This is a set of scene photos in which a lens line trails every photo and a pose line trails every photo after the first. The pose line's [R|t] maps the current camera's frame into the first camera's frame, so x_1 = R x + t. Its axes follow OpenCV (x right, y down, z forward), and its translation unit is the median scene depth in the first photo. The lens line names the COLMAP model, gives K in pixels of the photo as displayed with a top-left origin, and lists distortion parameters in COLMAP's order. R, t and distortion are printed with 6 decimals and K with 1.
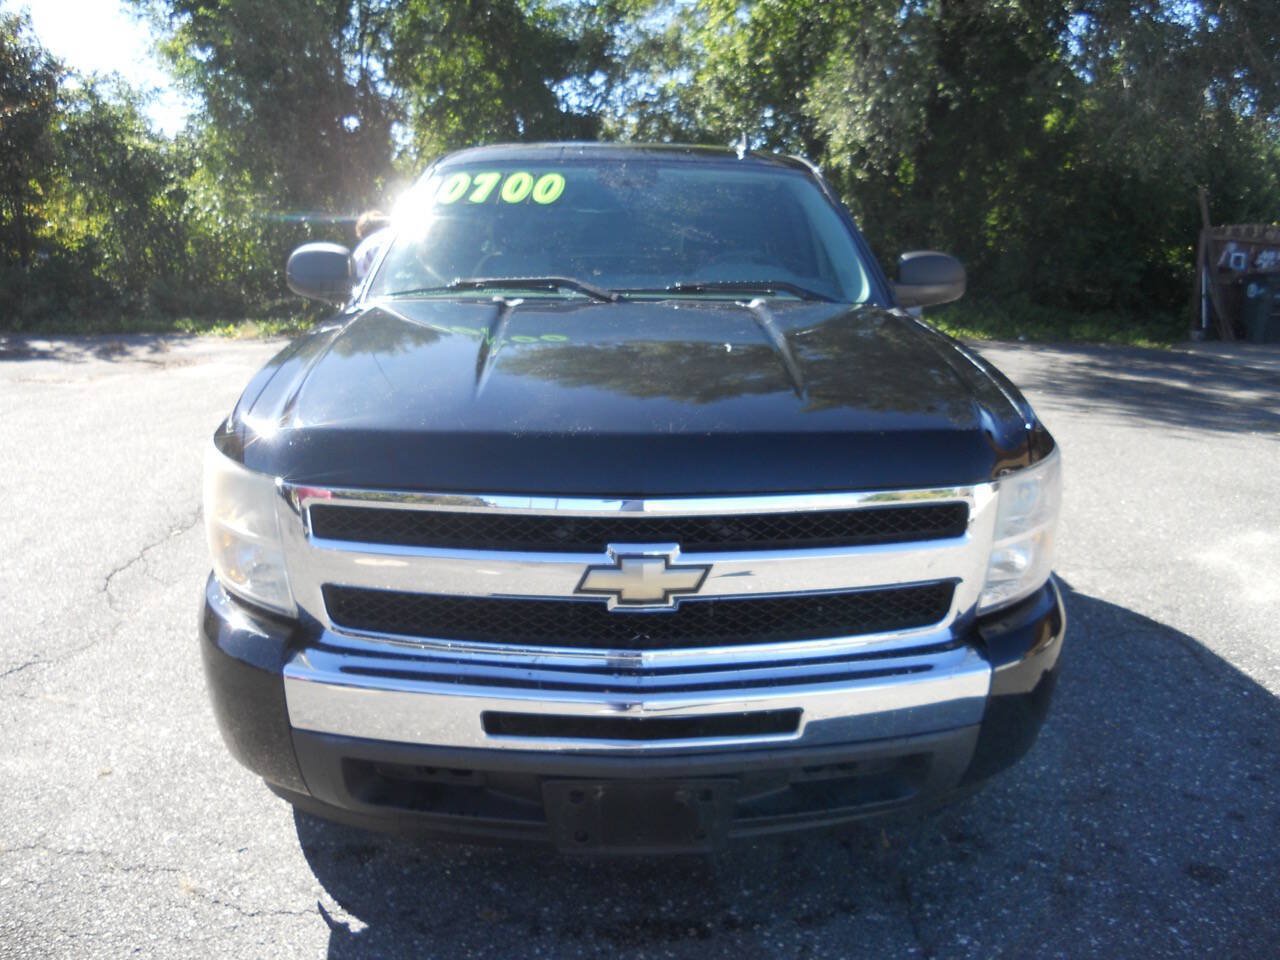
lens RADIAL K [[979.2, 0, 640.8], [0, 979.2, 482.2], [0, 0, 1]] dist [-0.026897, -0.012860]
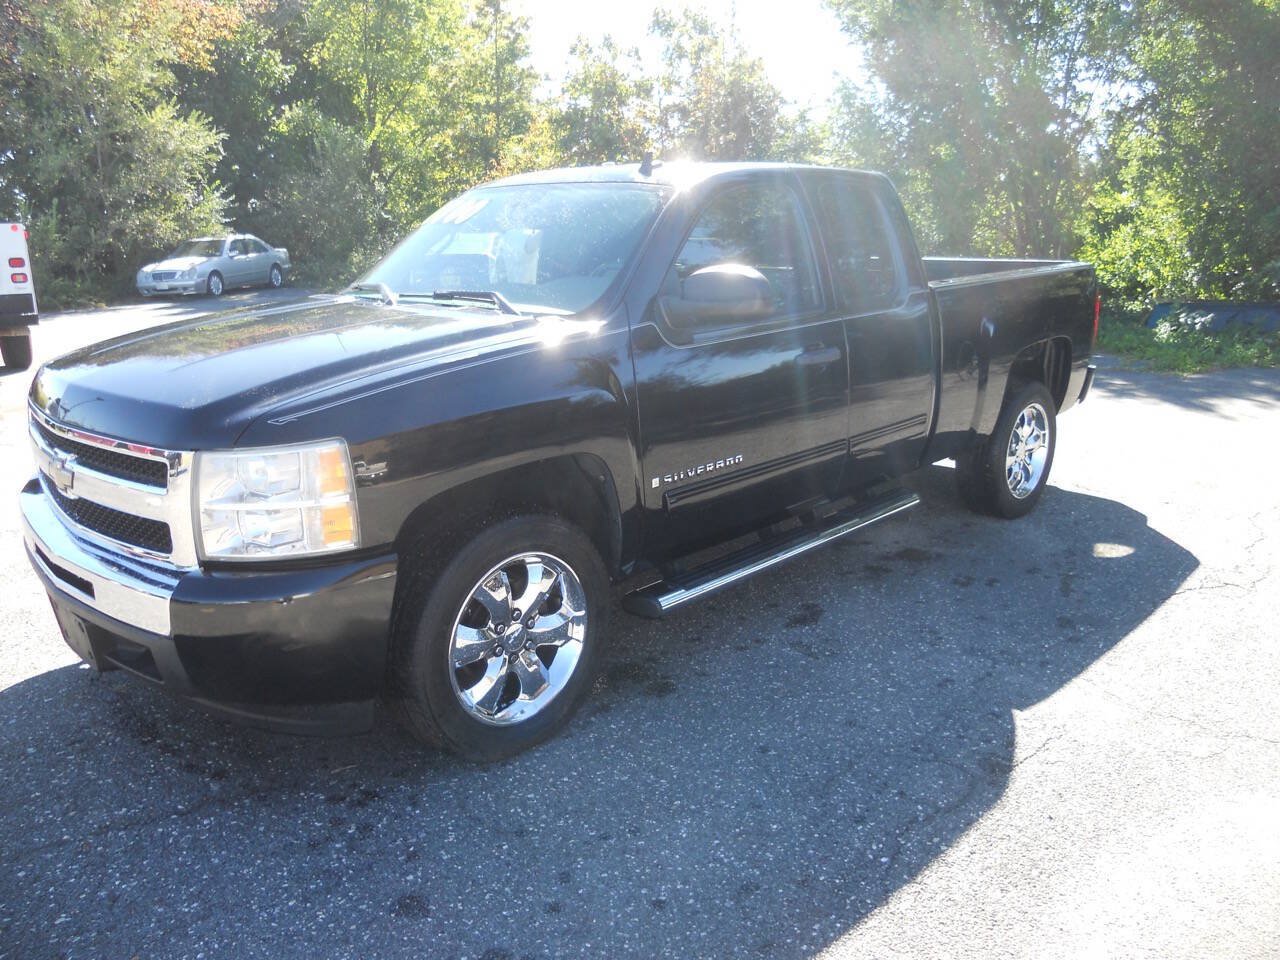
lens RADIAL K [[979.2, 0, 645.6], [0, 979.2, 486.6], [0, 0, 1]] dist [-0.026897, -0.012860]
pose [[0.674654, 0.168612, -0.718618, 1.478587], [-0.164880, 0.983386, 0.075942, -0.145259], [0.719484, 0.067251, 0.691245, 0.473928]]
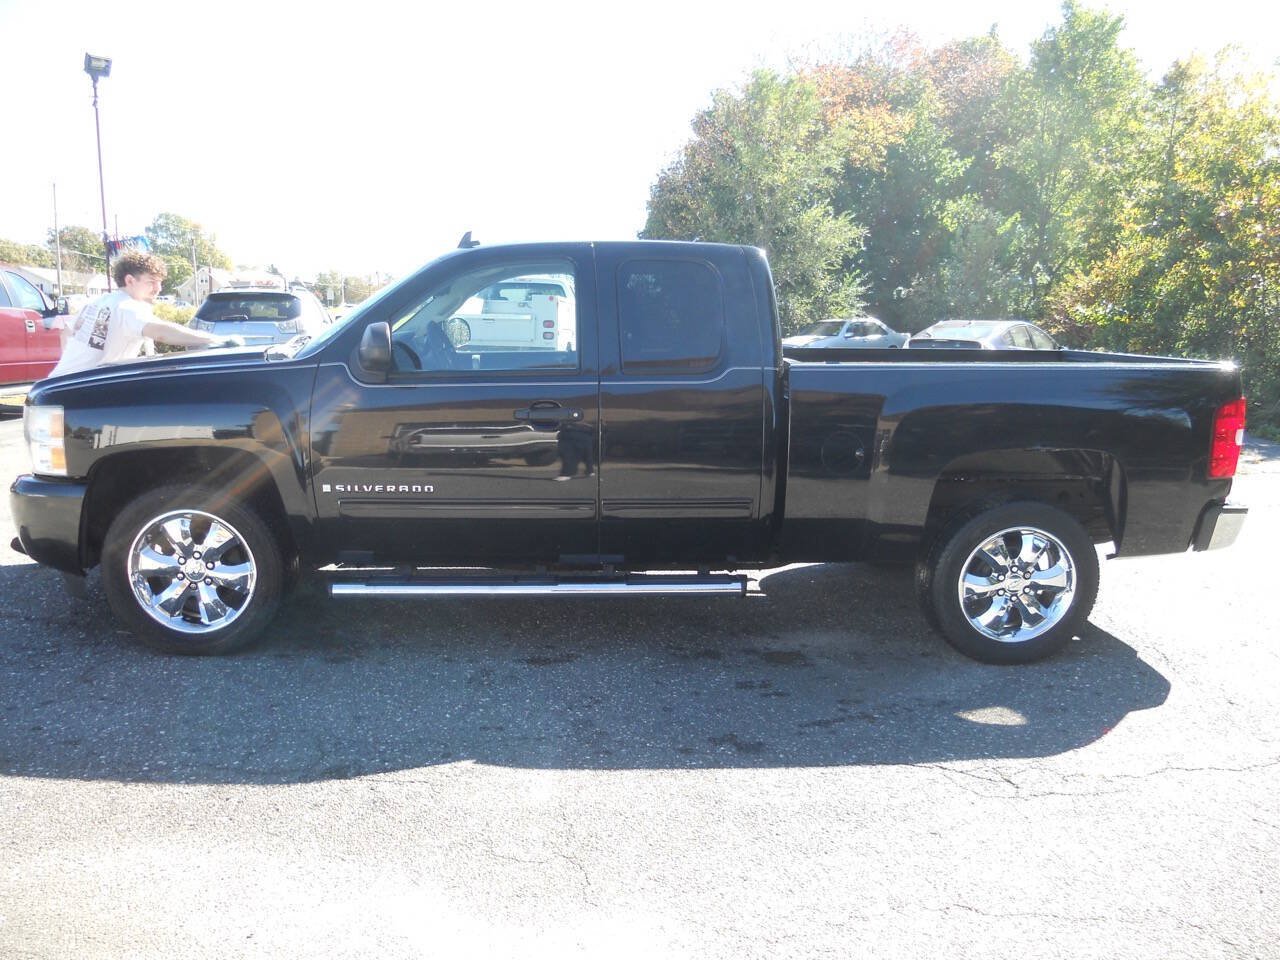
lens RADIAL K [[979.2, 0, 634.9], [0, 979.2, 483.3], [0, 0, 1]] dist [-0.026897, -0.012860]
pose [[-0.004060, 0.156306, -0.987700, 2.284749], [-0.269906, 0.950880, 0.151589, -0.498942], [0.962878, 0.267201, 0.038327, 2.021999]]
